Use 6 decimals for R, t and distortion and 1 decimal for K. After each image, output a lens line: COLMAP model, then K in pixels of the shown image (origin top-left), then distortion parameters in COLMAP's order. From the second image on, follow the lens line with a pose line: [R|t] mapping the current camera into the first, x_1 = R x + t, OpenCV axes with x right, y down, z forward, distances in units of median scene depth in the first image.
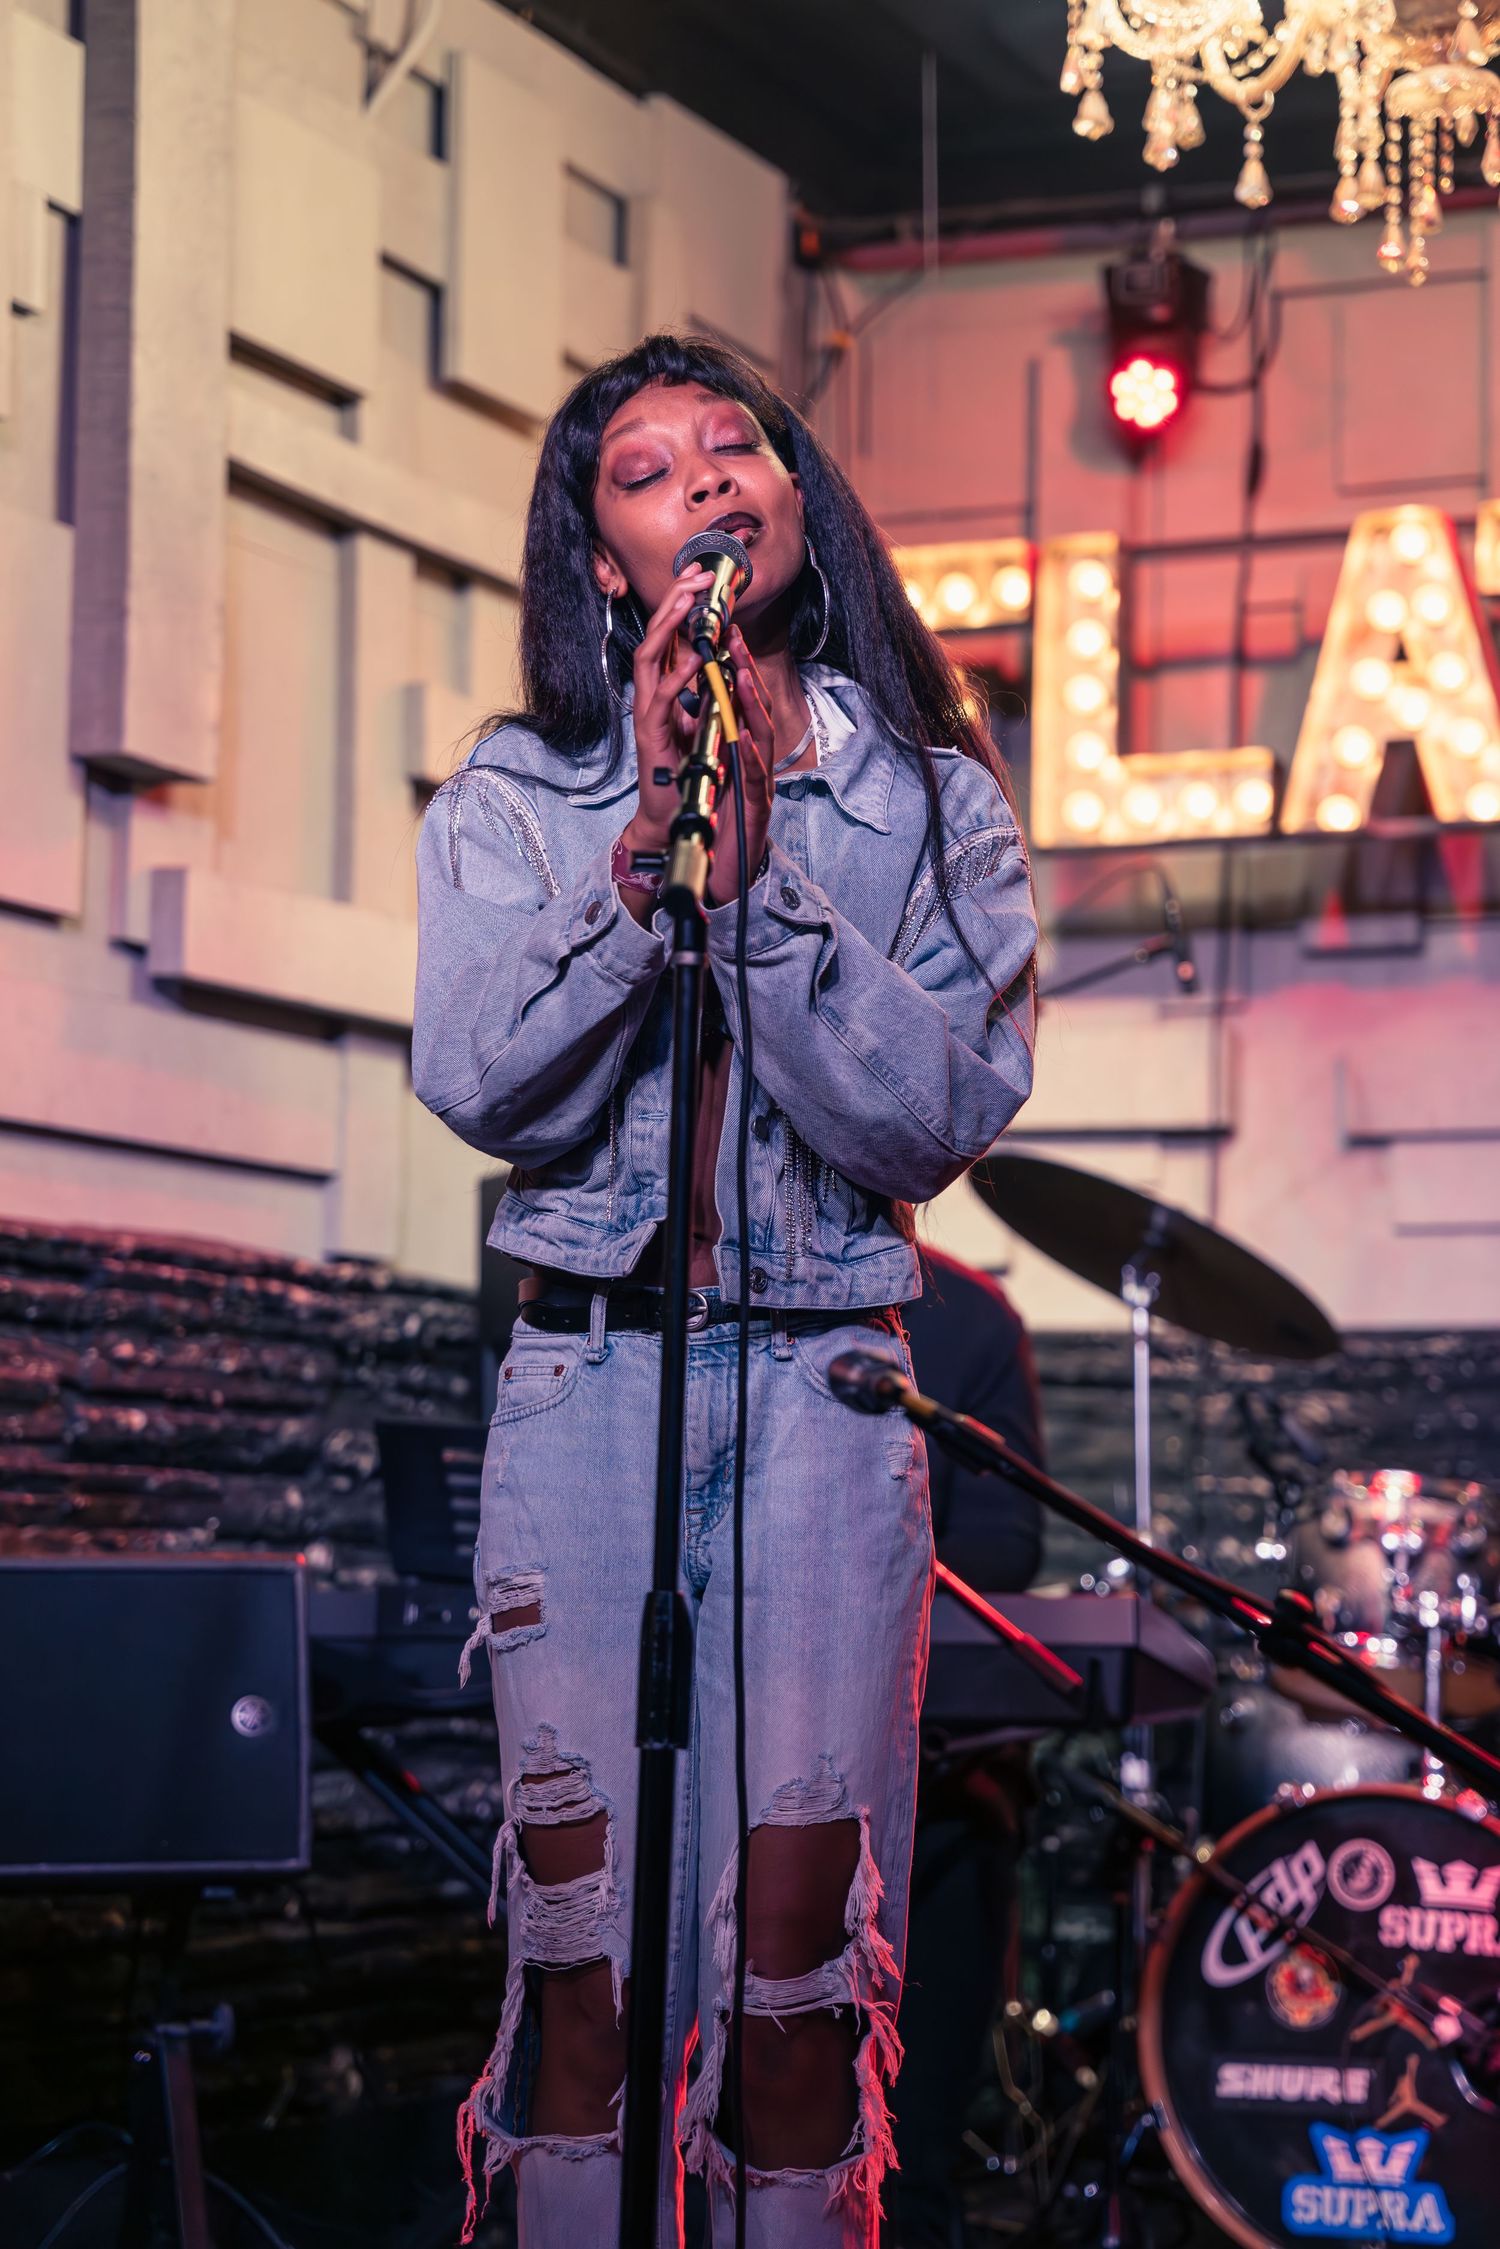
lens RADIAL K [[4537.6, 0, 750.0], [0, 4537.6, 1124.5], [0, 0, 1]] dist [0.013198, -0.141324]
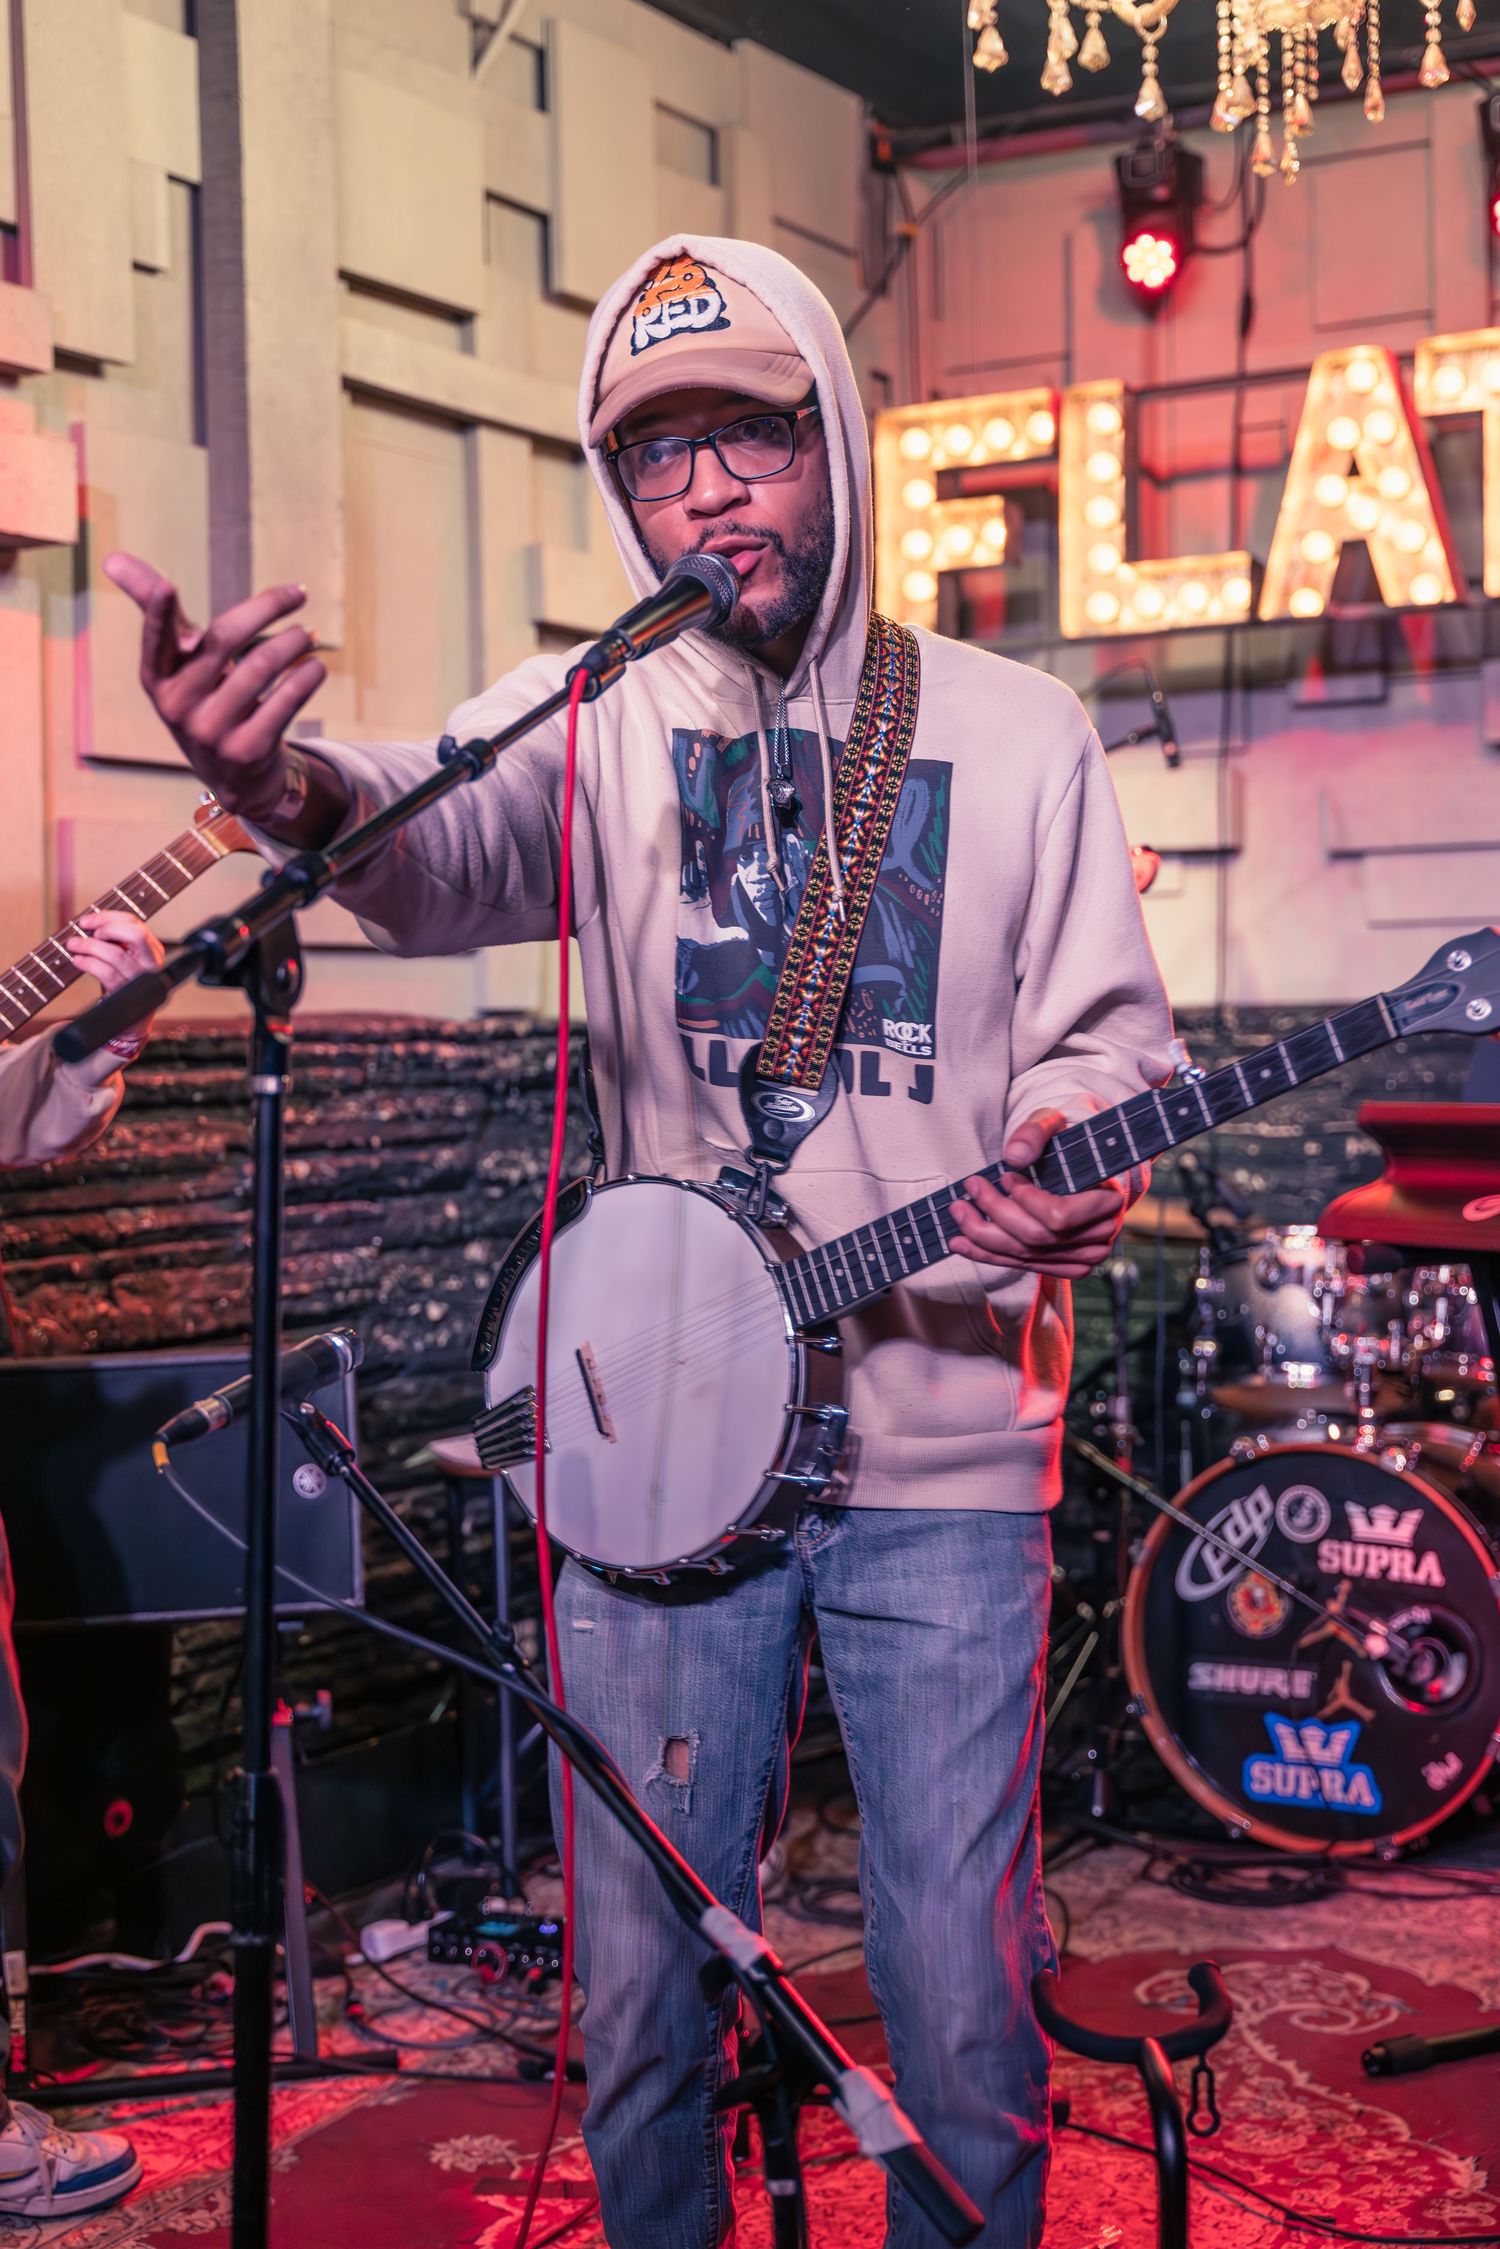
lens RADIAL K [[2914.2, 0, 746.9], [0, 2914.2, 1030.1], [0, 0, 1]] dist [-0.009281, -0.000355]
pose [[0.992760, -0.029657, -0.116398, 0.078506], [0.042517, 0.993066, 0.109599, -0.053801], [0.112340, -0.113755, 0.987137, 0.218339]]
